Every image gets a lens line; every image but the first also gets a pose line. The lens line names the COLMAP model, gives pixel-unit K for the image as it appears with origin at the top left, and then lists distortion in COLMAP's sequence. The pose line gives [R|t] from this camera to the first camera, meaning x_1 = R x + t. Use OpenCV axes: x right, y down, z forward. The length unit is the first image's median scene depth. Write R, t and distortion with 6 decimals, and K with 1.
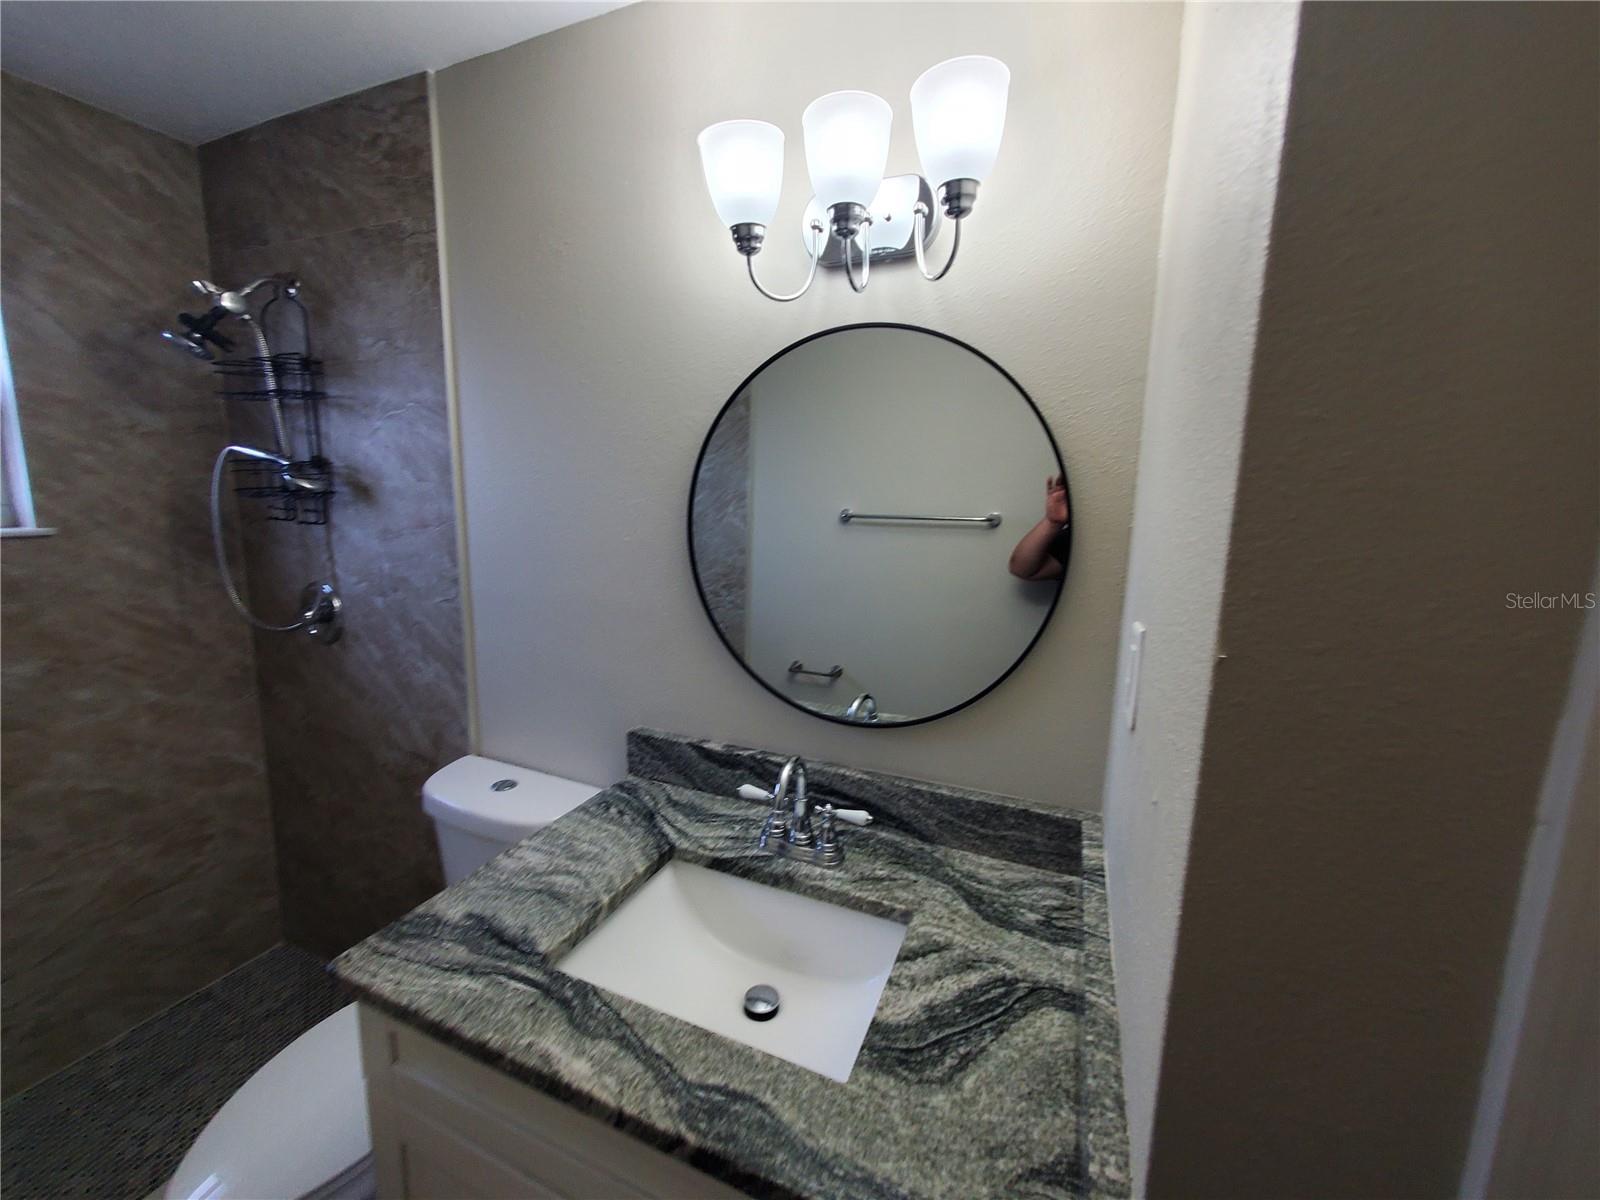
lens RADIAL K [[638.6, 0, 792.3], [0, 638.6, 581.2], [0, 0, 1]] dist [0.002824, -0.001271]
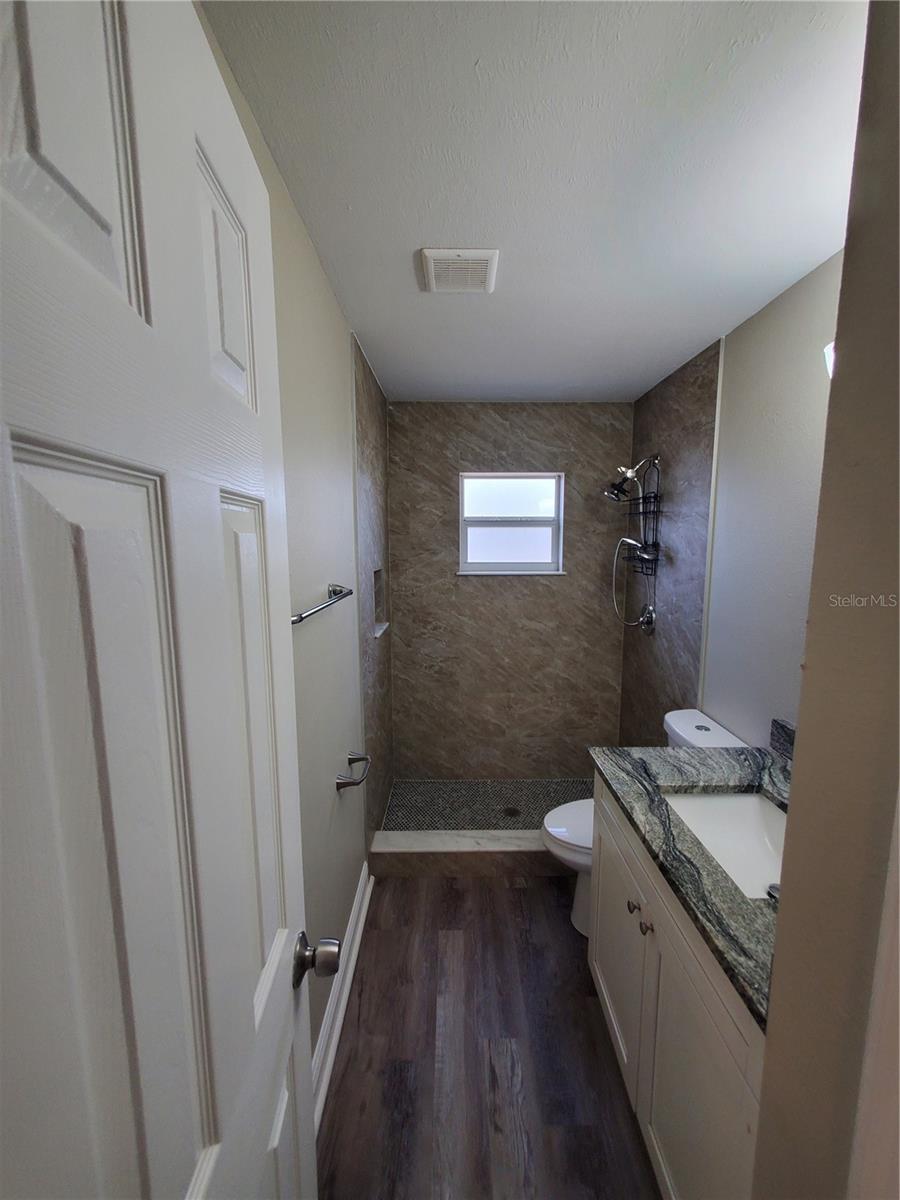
lens RADIAL K [[479.0, 0, 451.5], [0, 479.0, 603.3], [0, 0, 1]] dist [0.002824, -0.001271]
pose [[0.396212, 0.102587, -0.912410, 0.430381], [-0.128042, 0.990202, 0.055731, -0.006344], [0.909187, 0.094746, 0.405465, -0.189919]]
